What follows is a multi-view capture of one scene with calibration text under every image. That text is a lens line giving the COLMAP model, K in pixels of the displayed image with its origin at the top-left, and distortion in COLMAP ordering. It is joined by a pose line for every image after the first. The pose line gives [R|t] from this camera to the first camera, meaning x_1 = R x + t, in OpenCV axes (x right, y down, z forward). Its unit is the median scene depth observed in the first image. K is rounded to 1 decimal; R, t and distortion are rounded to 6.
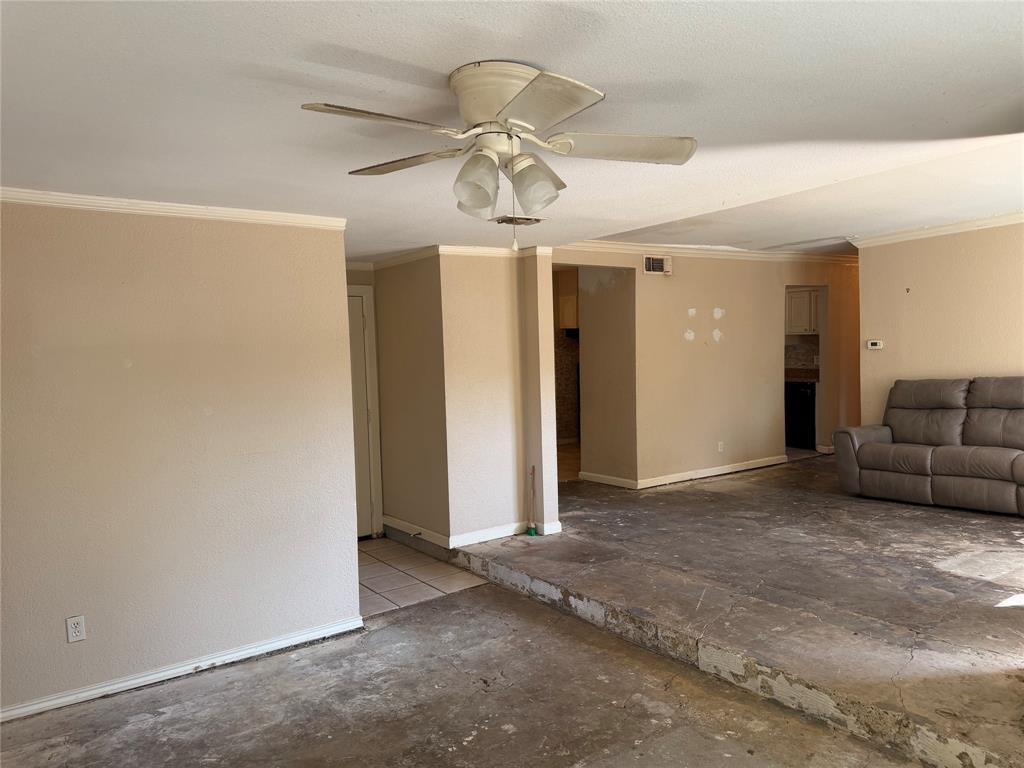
lens RADIAL K [[725.7, 0, 510.2], [0, 725.7, 382.1], [0, 0, 1]] dist [0.051614, -0.066696]
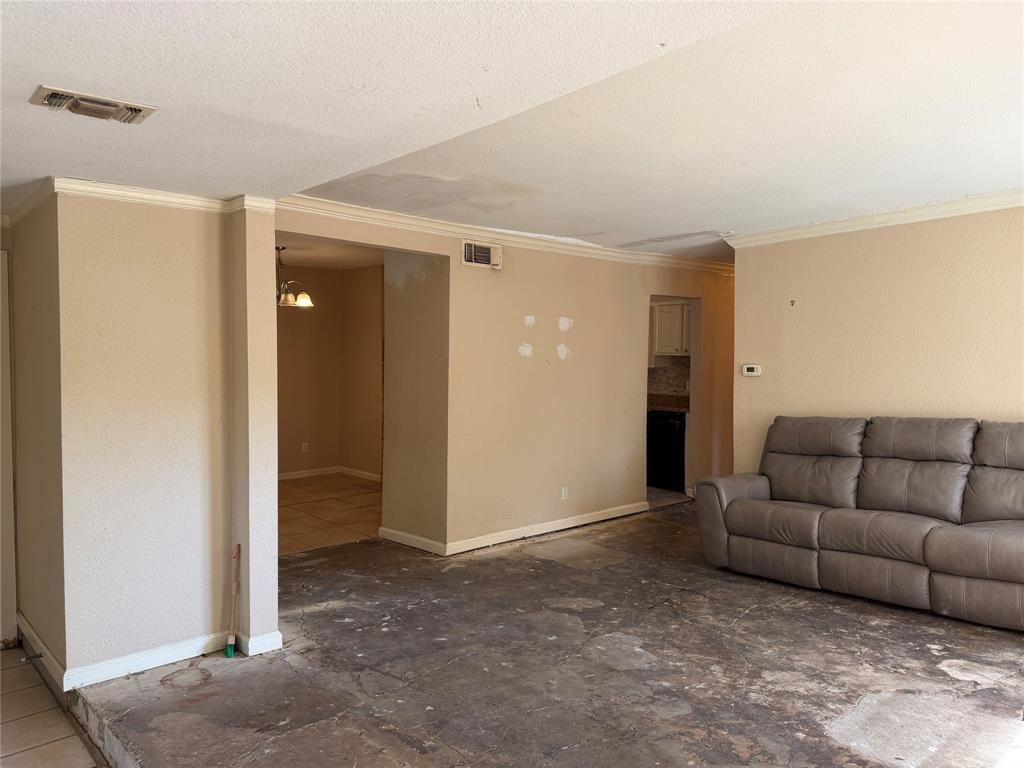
lens RADIAL K [[723.8, 0, 515.6], [0, 723.8, 381.0], [0, 0, 1]] dist [0.055801, -0.073491]
pose [[0.990431, 0.030245, 0.134653, 0.194910], [-0.027207, 0.999333, -0.024345, -0.018954], [-0.135299, 0.020449, 0.990594, 0.357264]]
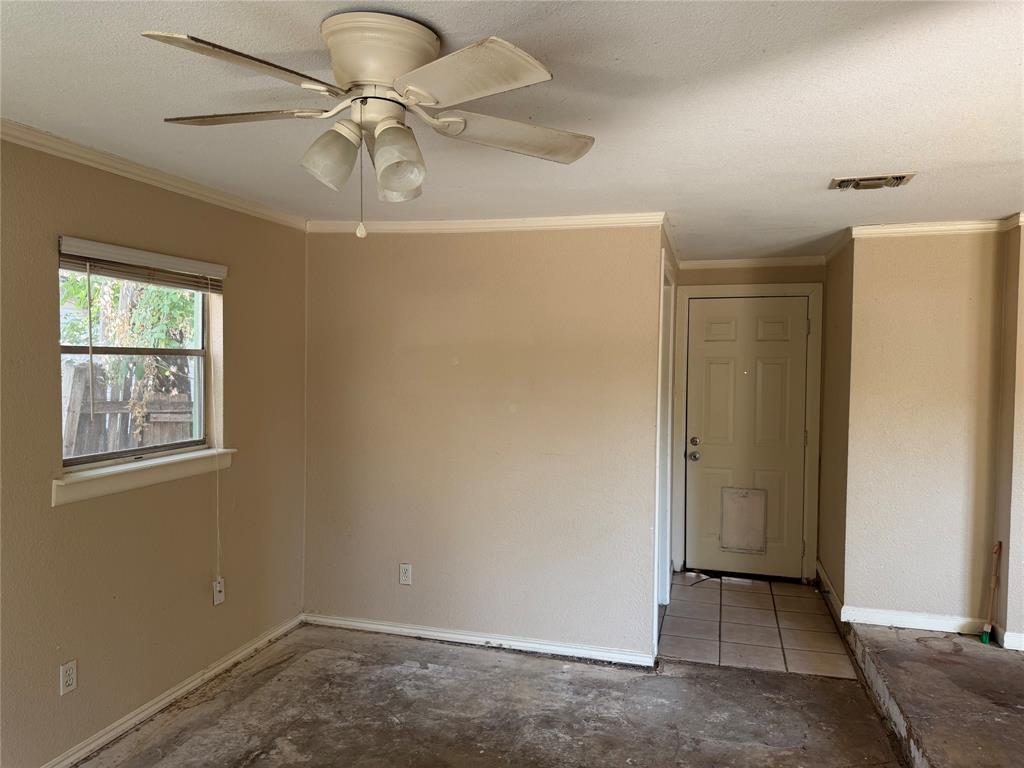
lens RADIAL K [[734.5, 0, 514.4], [0, 734.5, 380.0], [0, 0, 1]] dist [-0.010058, 0.003965]
pose [[0.627899, 0.064761, -0.775596, 0.286938], [-0.075299, 0.996912, 0.022281, -0.016504], [0.774644, 0.044411, 0.630837, 0.230696]]
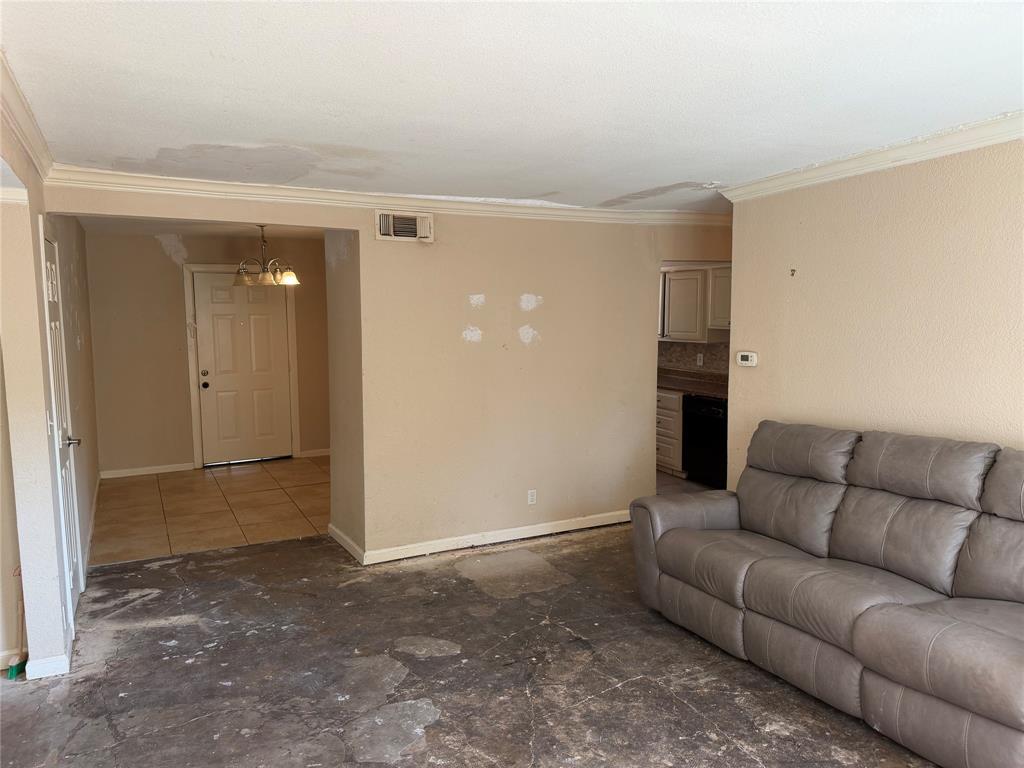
lens RADIAL K [[729.3, 0, 512.0], [0, 729.3, 384.0], [0, 0, 1]] dist [0.054036, -0.063706]
pose [[0.990088, 0.037433, -0.135369, 0.544927], [-0.031049, 0.998318, 0.048968, -0.076859], [0.136975, -0.044279, 0.989584, 0.498141]]
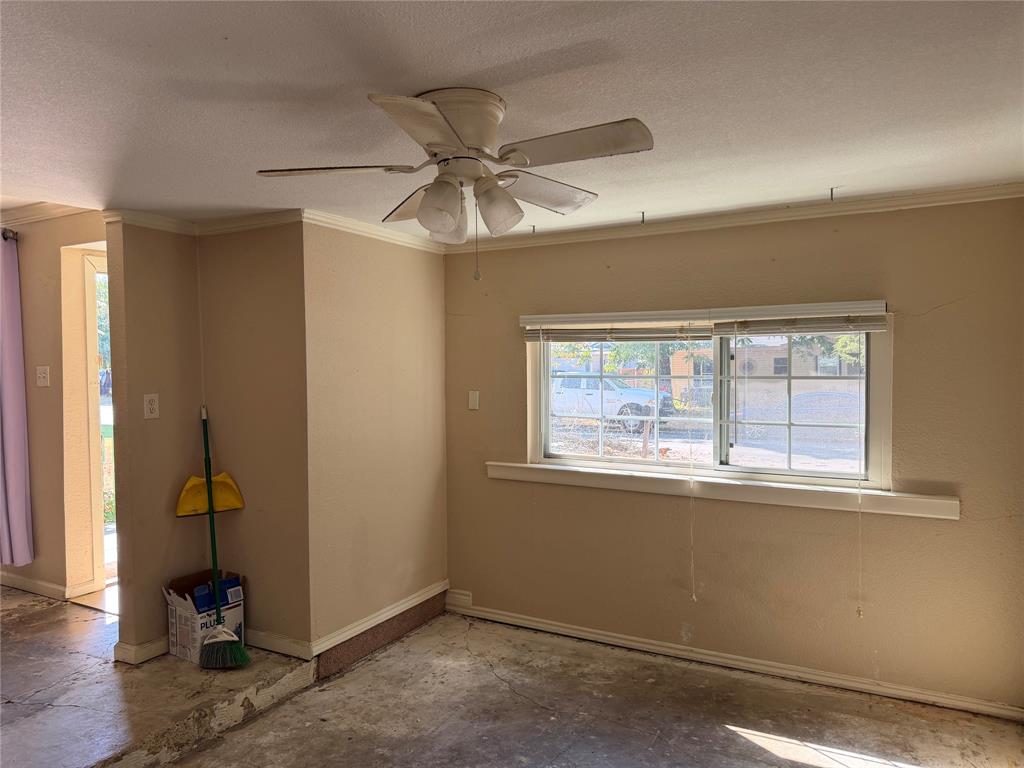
lens RADIAL K [[729.3, 0, 512.0], [0, 729.3, 384.0], [0, 0, 1]] dist [0.054036, -0.063706]
pose [[-0.440499, 0.015344, 0.897622, -0.363302], [0.076180, 0.996886, 0.020344, -0.015113], [-0.894515, 0.077343, -0.440297, 0.537387]]
